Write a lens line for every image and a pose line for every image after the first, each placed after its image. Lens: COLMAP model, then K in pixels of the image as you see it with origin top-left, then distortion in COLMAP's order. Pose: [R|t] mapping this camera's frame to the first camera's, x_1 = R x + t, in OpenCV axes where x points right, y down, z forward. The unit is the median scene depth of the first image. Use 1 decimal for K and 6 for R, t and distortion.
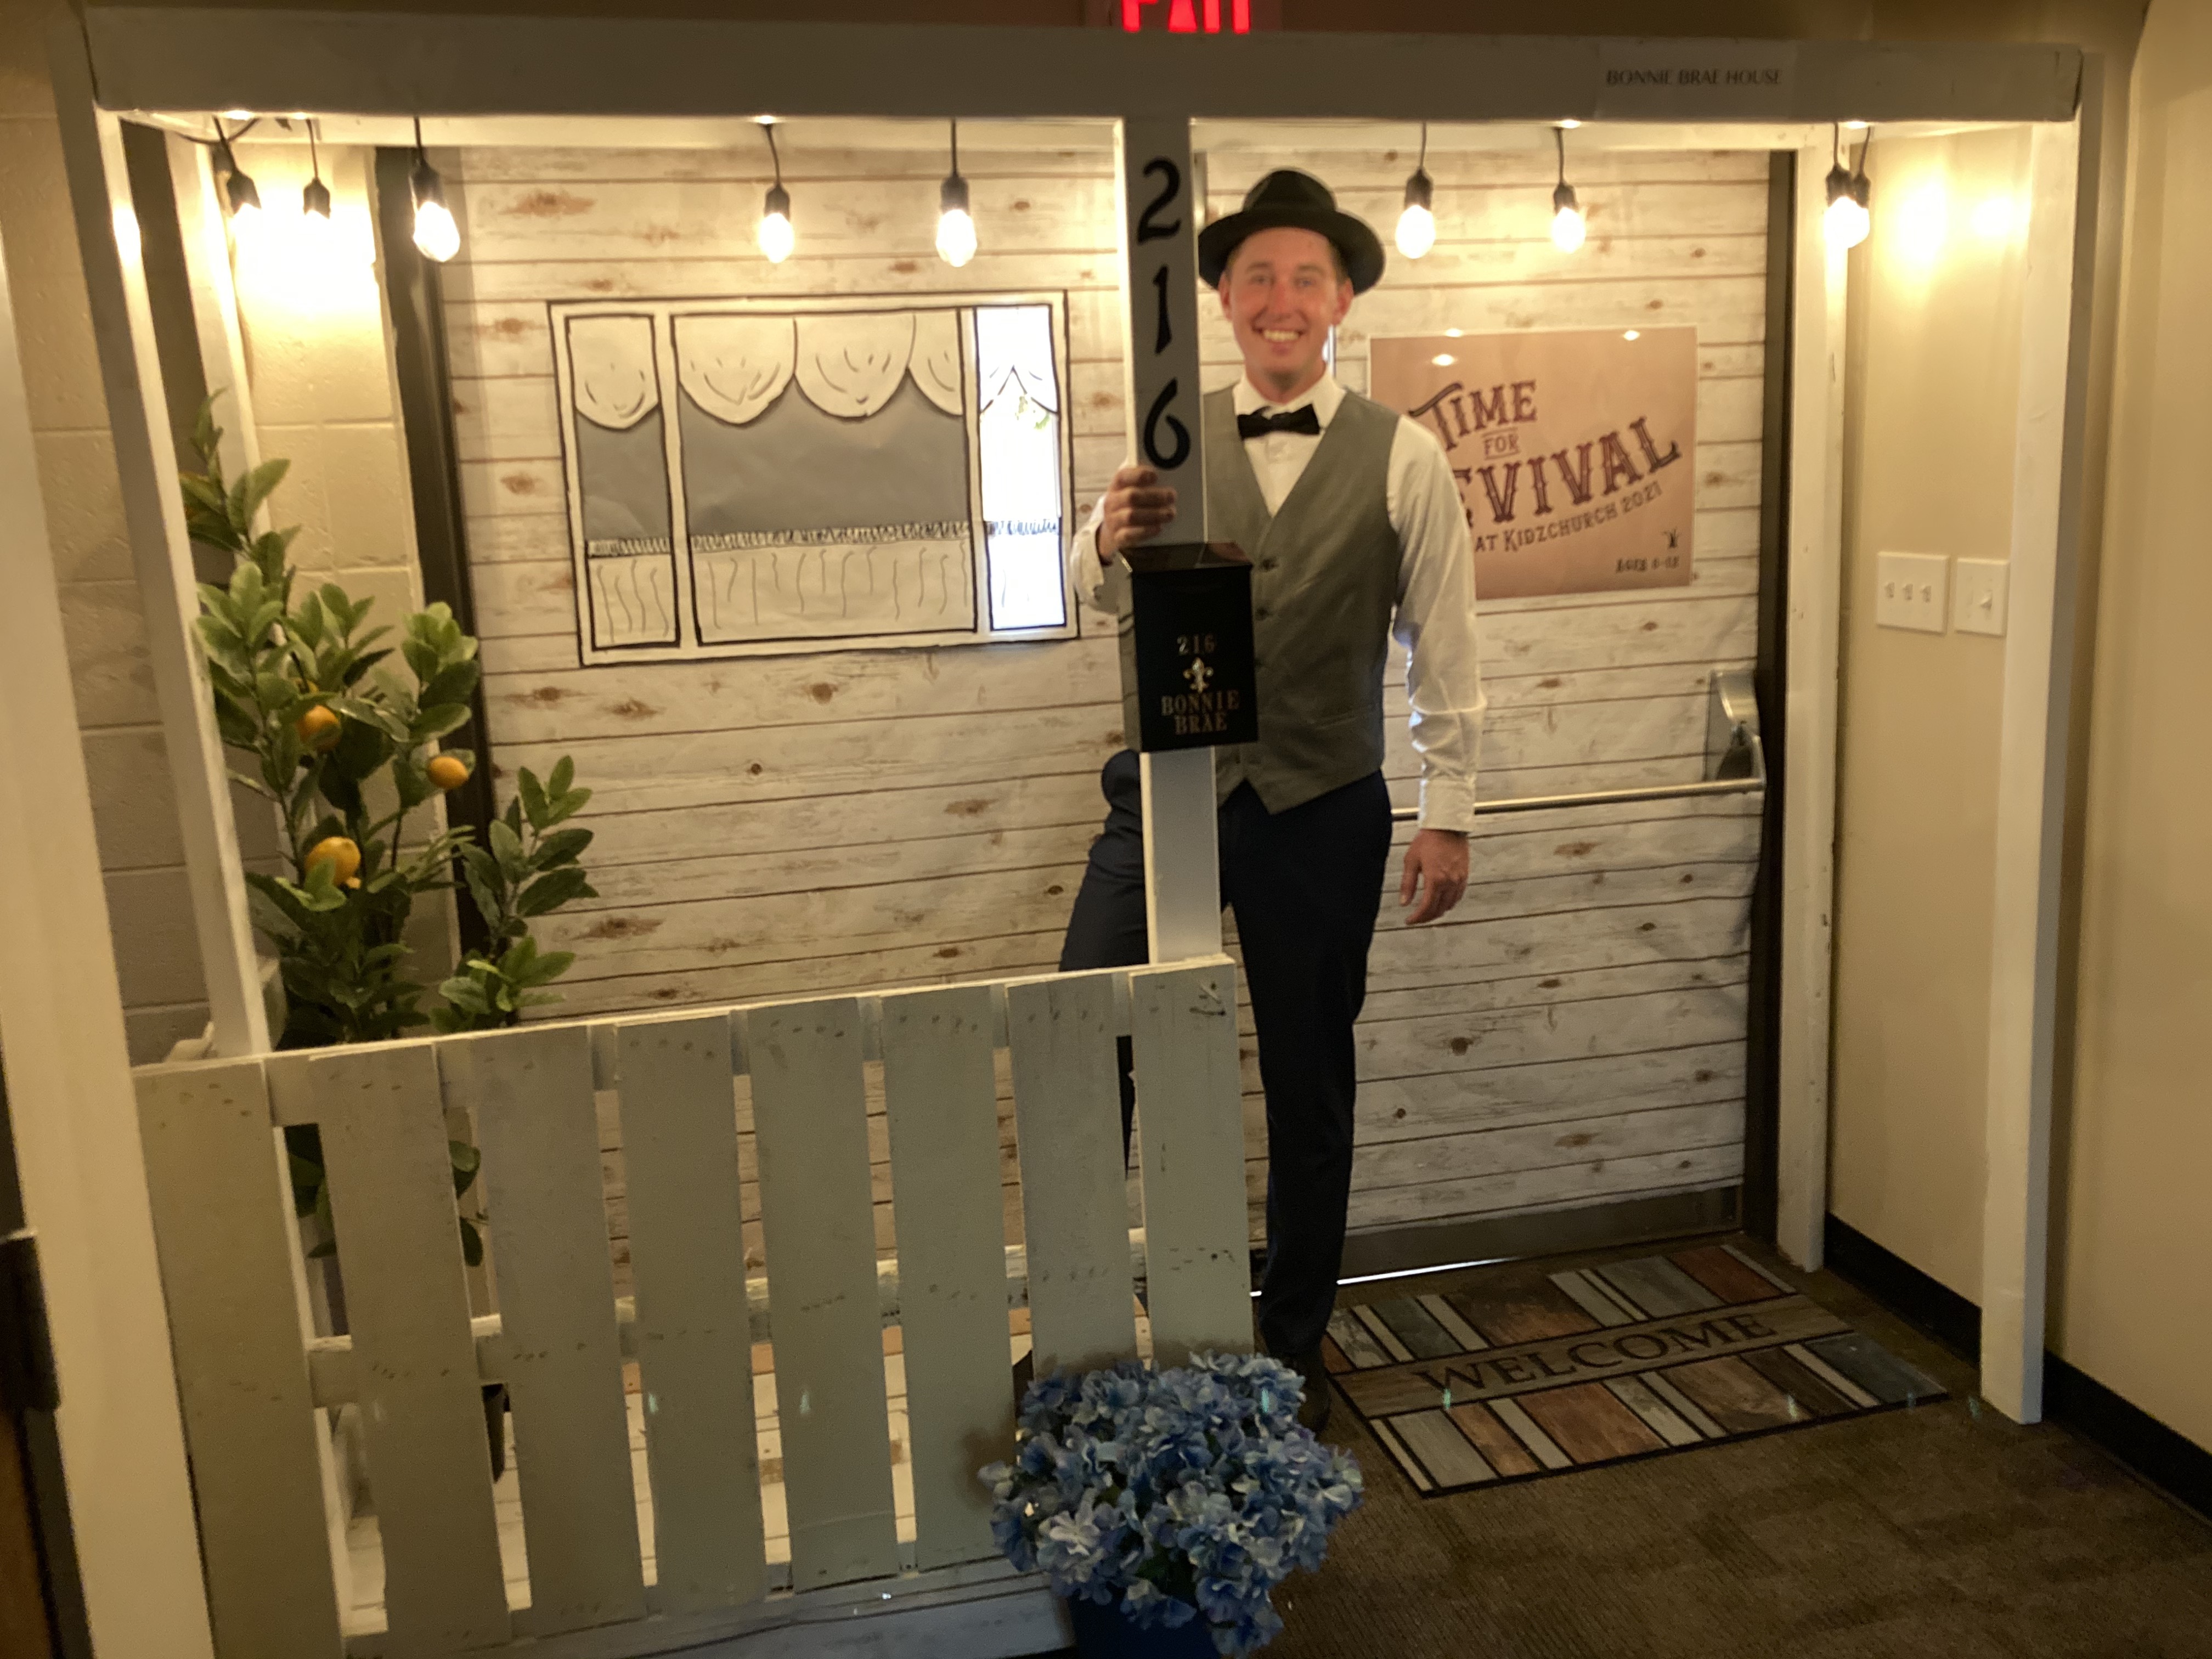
lens RADIAL K [[1856.1, 0, 1118.2], [0, 1856.1, 809.5], [0, 0, 1]] dist [0.041422, -0.018188]
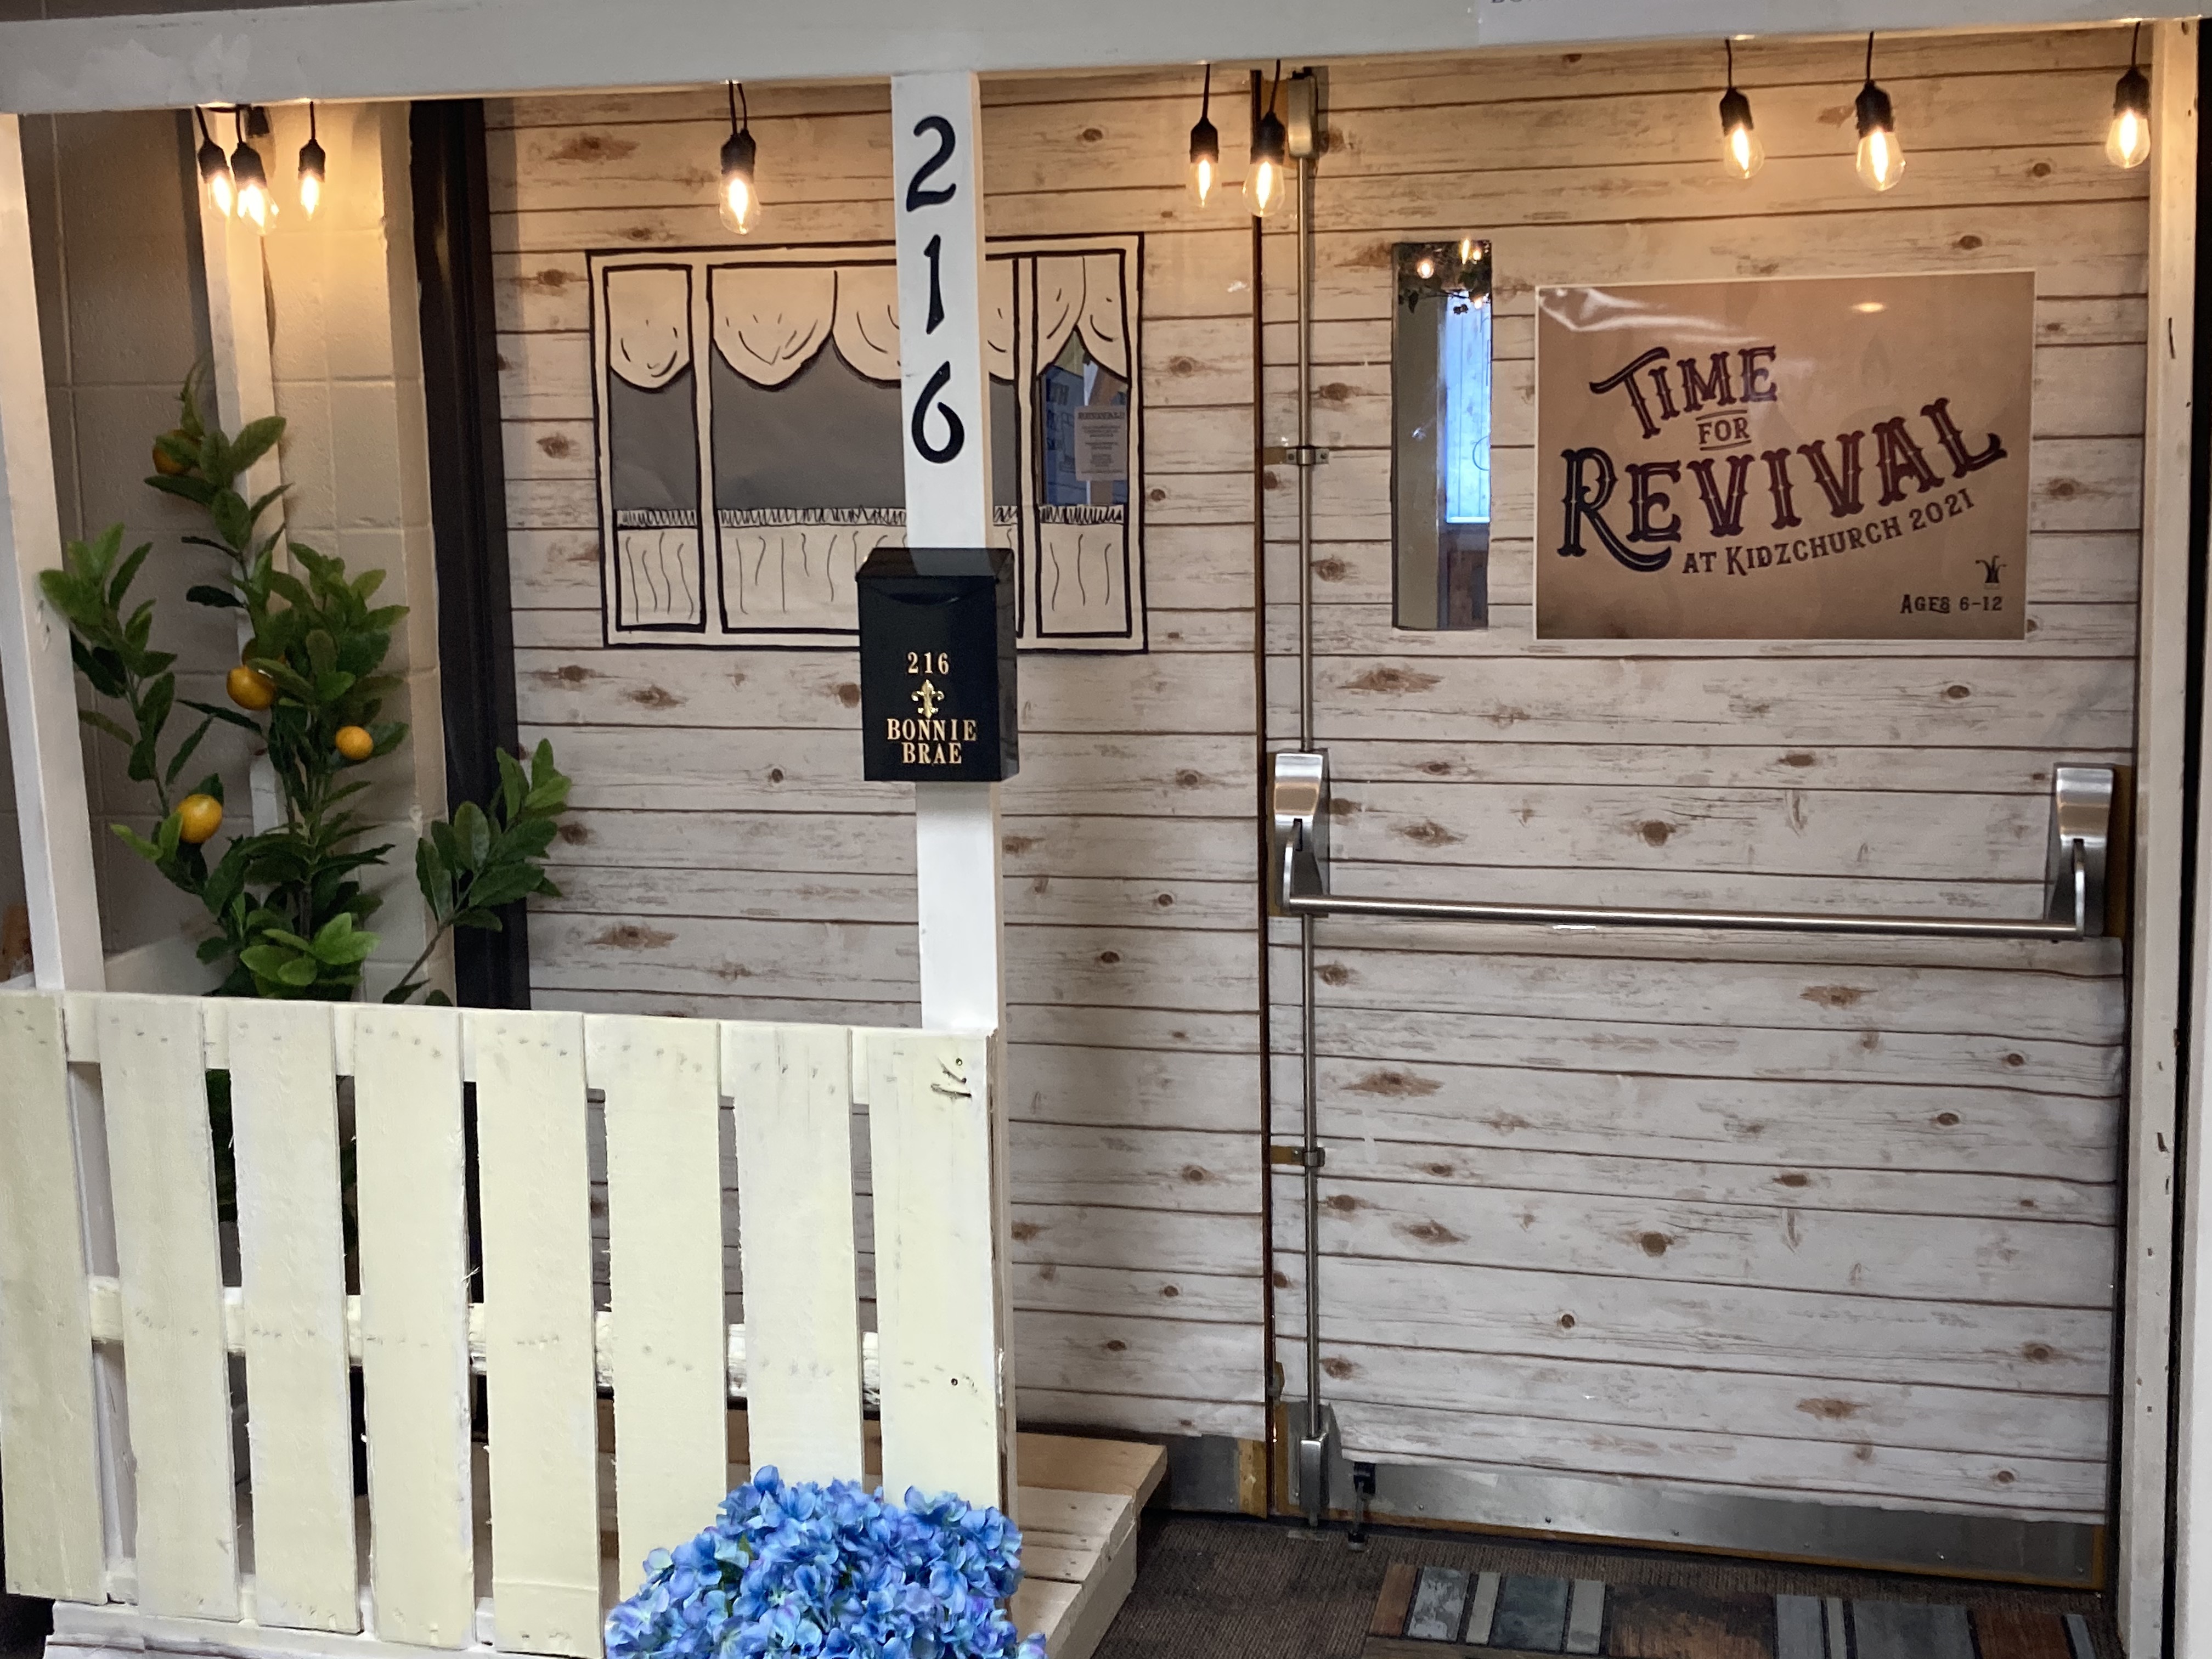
lens RADIAL K [[2748.6, 0, 1102.8], [0, 2748.6, 796.3], [0, 0, 1]] dist [0.077374, 0.000000]
pose [[0.885612, 0.091472, -0.455328, 0.505047], [-0.105830, 0.994366, -0.006081, -0.019382], [0.452206, 0.053573, 0.890303, -0.081267]]
